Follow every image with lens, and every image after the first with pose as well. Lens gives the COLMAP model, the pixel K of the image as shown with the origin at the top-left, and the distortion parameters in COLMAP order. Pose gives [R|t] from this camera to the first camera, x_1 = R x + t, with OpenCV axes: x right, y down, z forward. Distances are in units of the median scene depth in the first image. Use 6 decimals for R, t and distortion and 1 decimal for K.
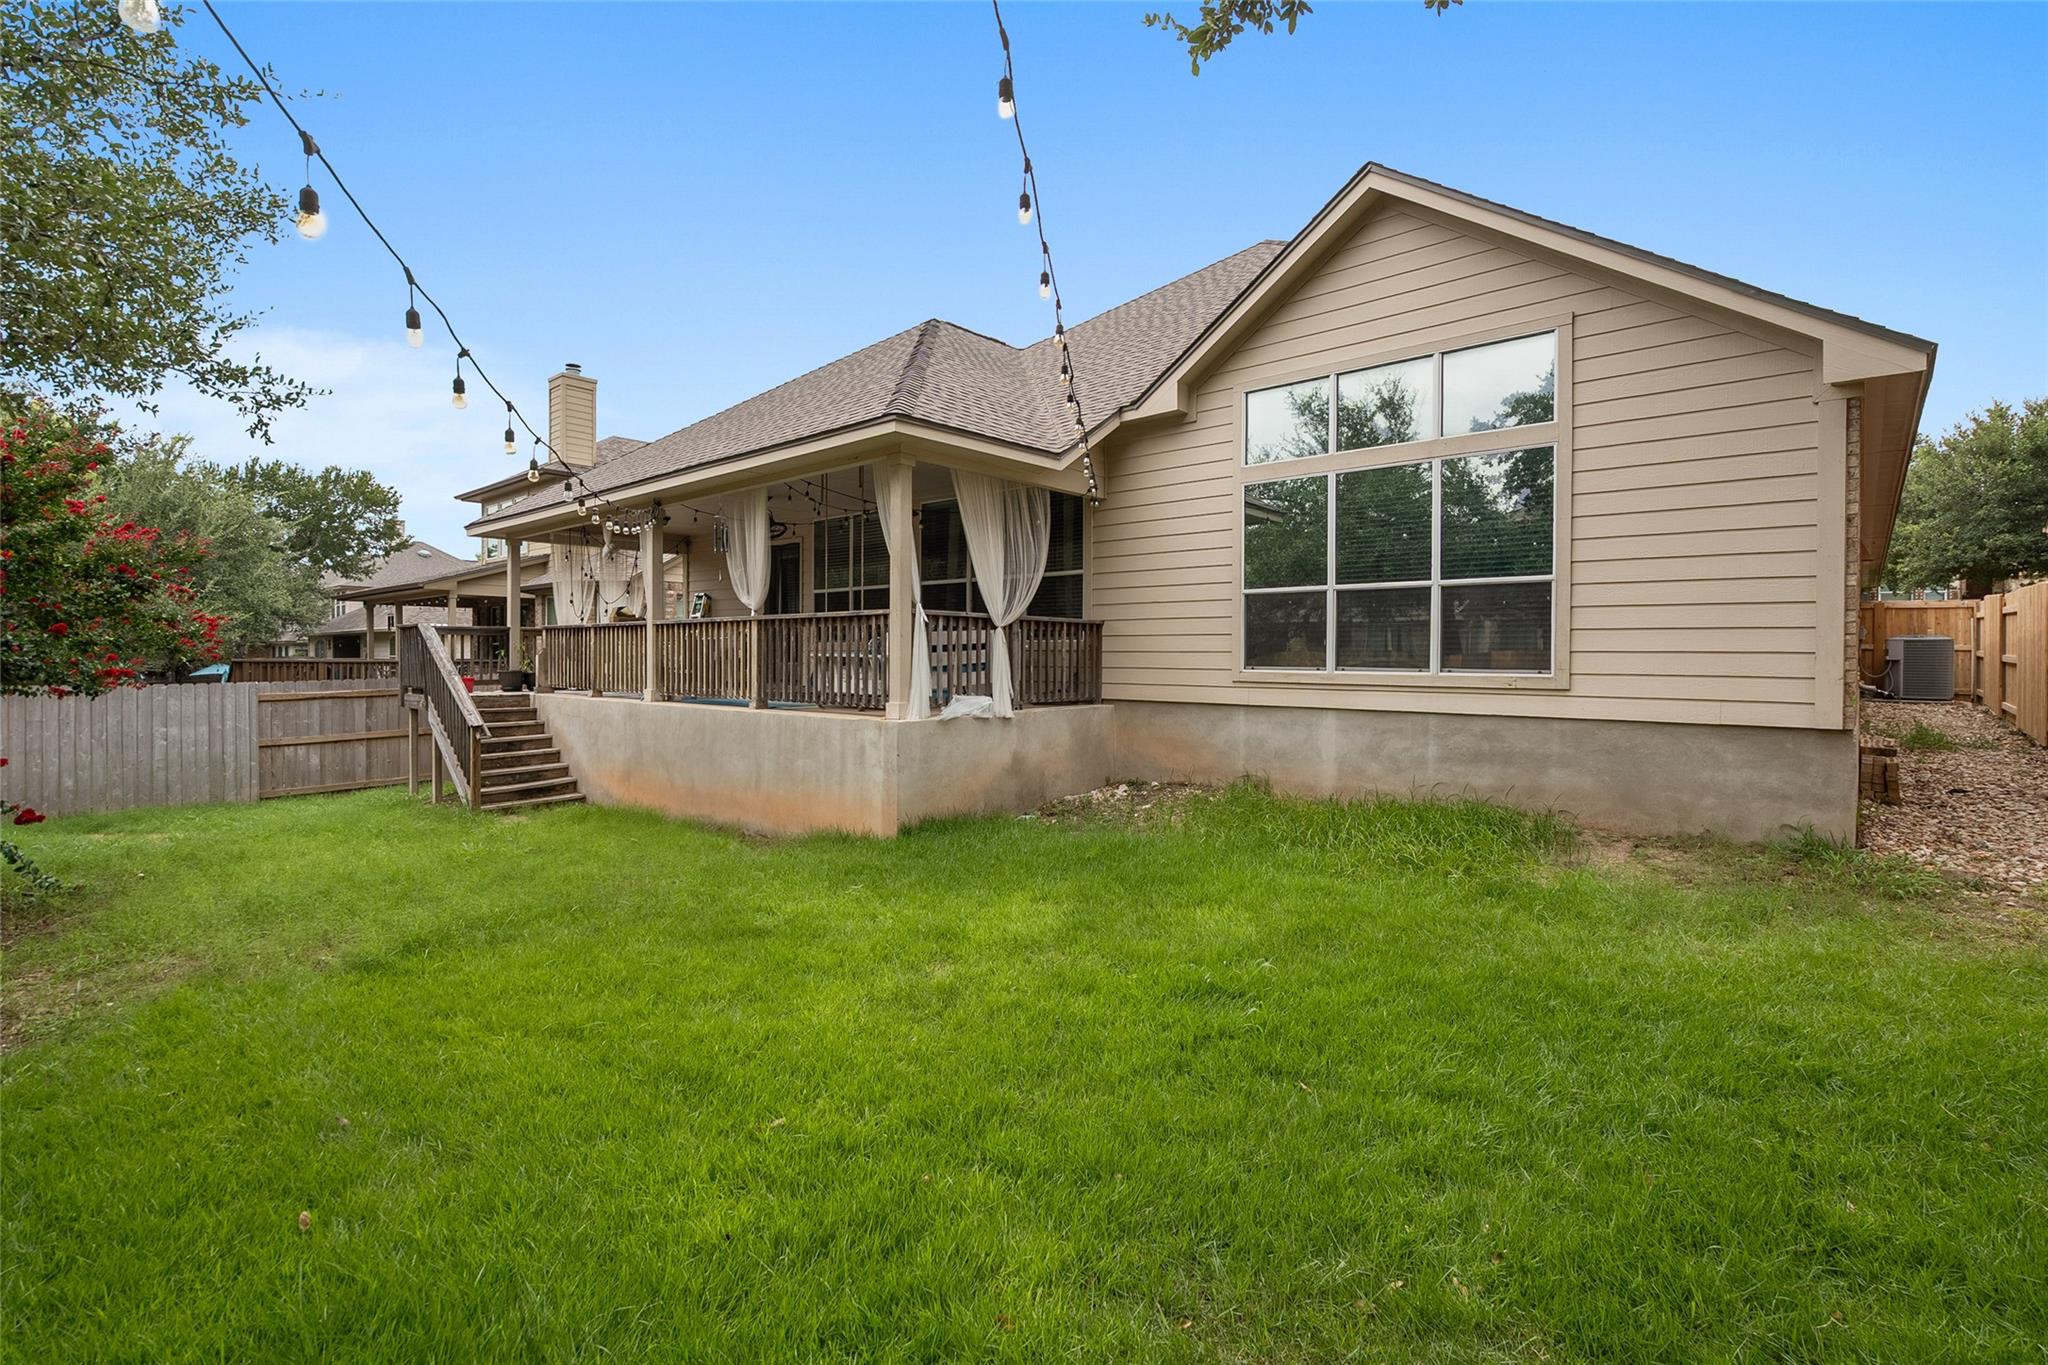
lens RADIAL K [[930.6, 0, 1018.4], [0, 930.6, 680.8], [0, 0, 1]] dist [-0.002300, 0.000695]
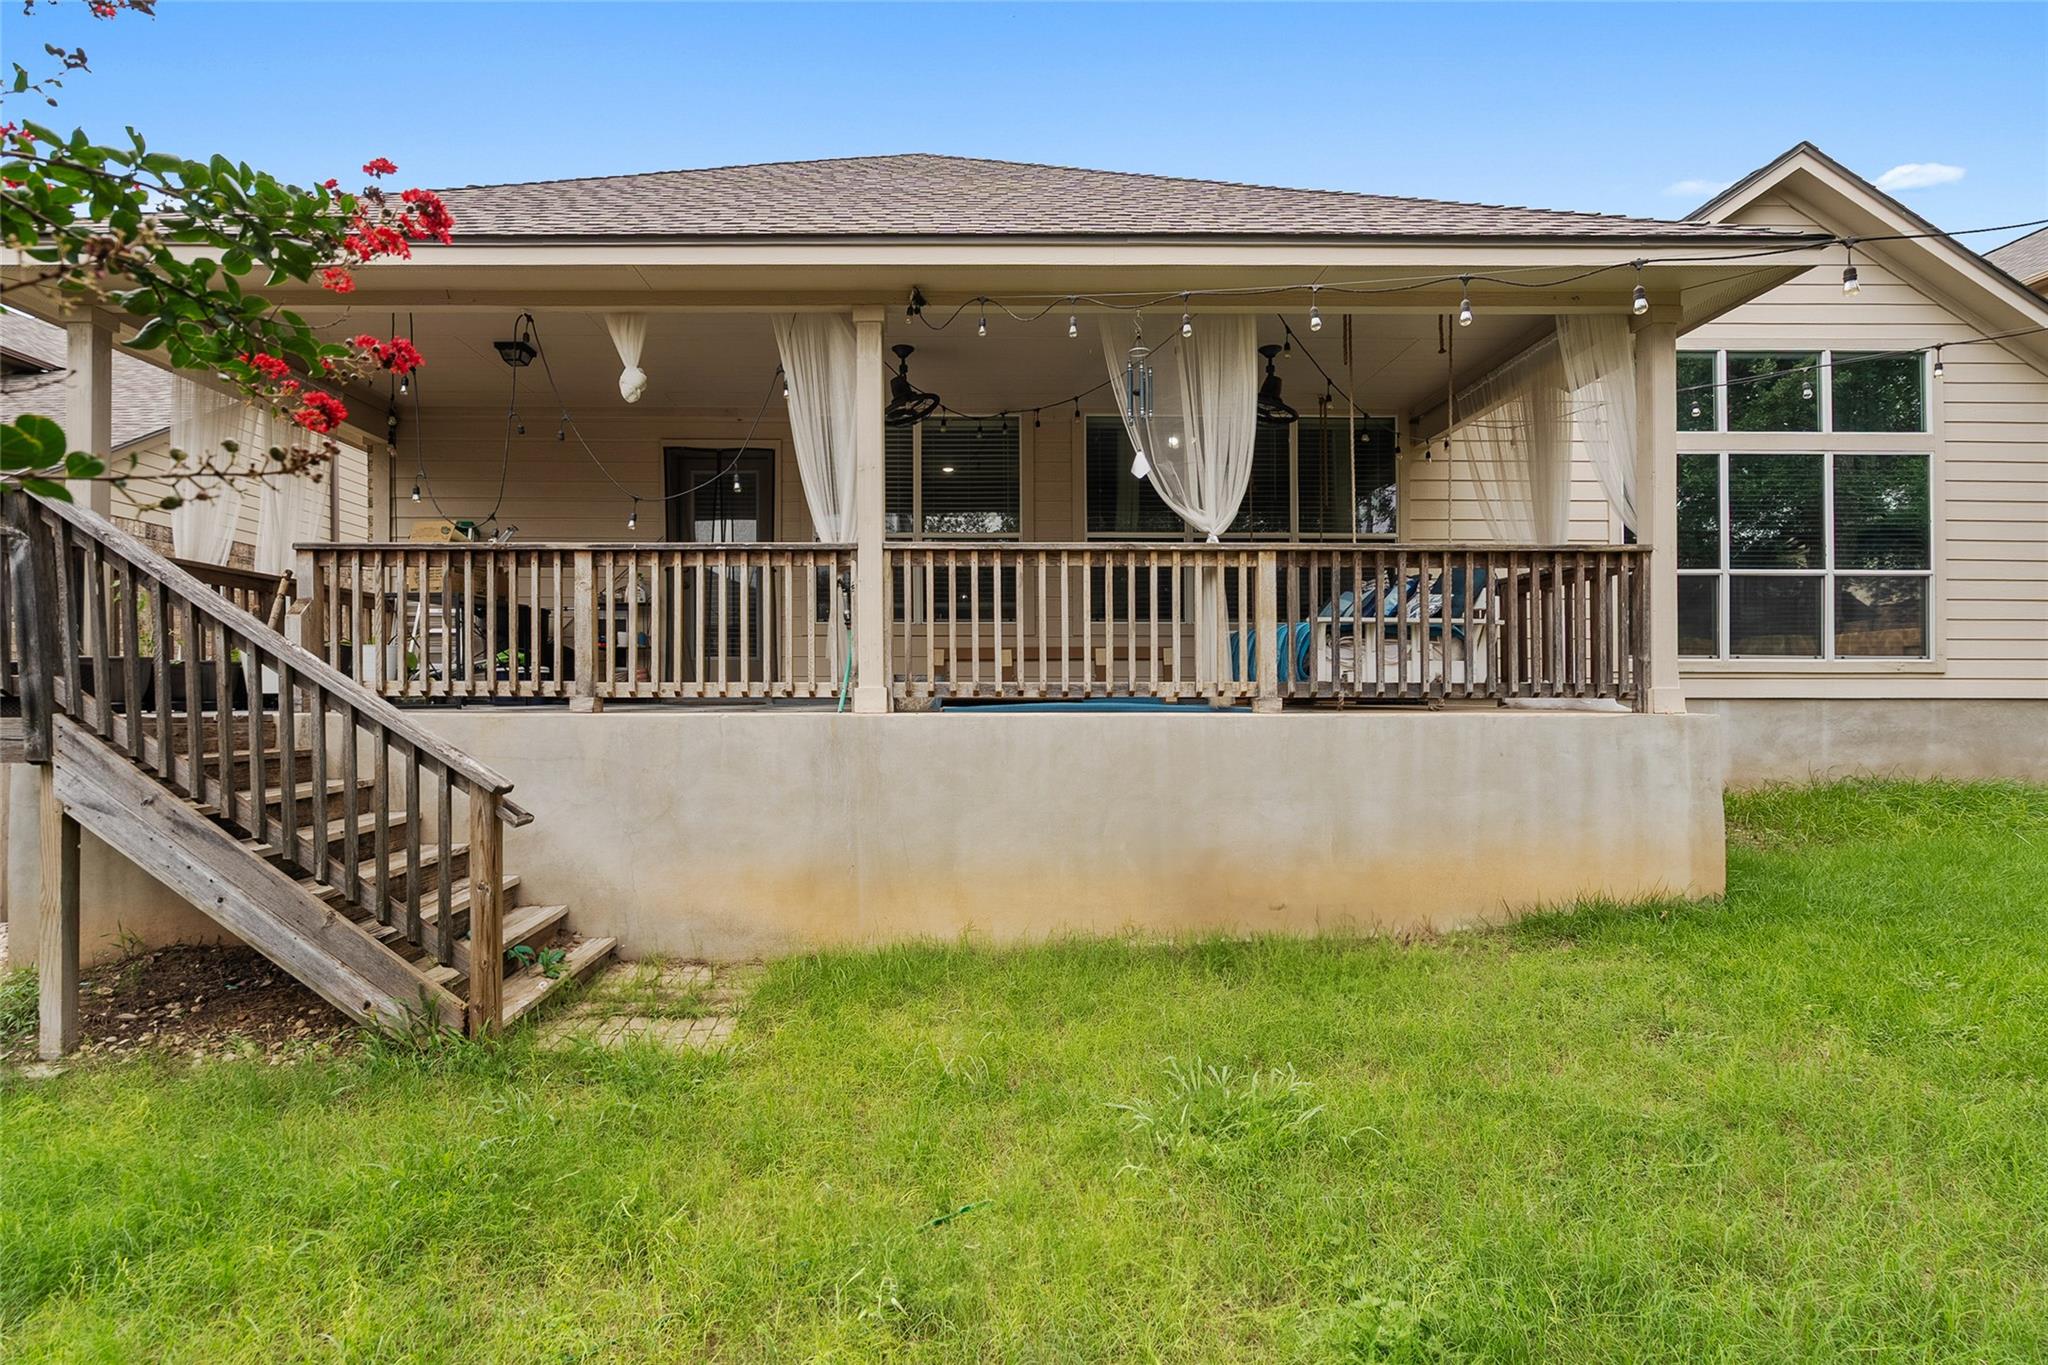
lens RADIAL K [[1034.3, 0, 1023.5], [0, 1034.3, 692.2], [0, 0, 1]] dist [0.000757, 0.000509]
pose [[0.705308, -0.004014, 0.708889, -0.989281], [0.015749, 0.999826, -0.010009, 0.024803], [-0.708726, 0.018224, 0.705249, 0.821442]]
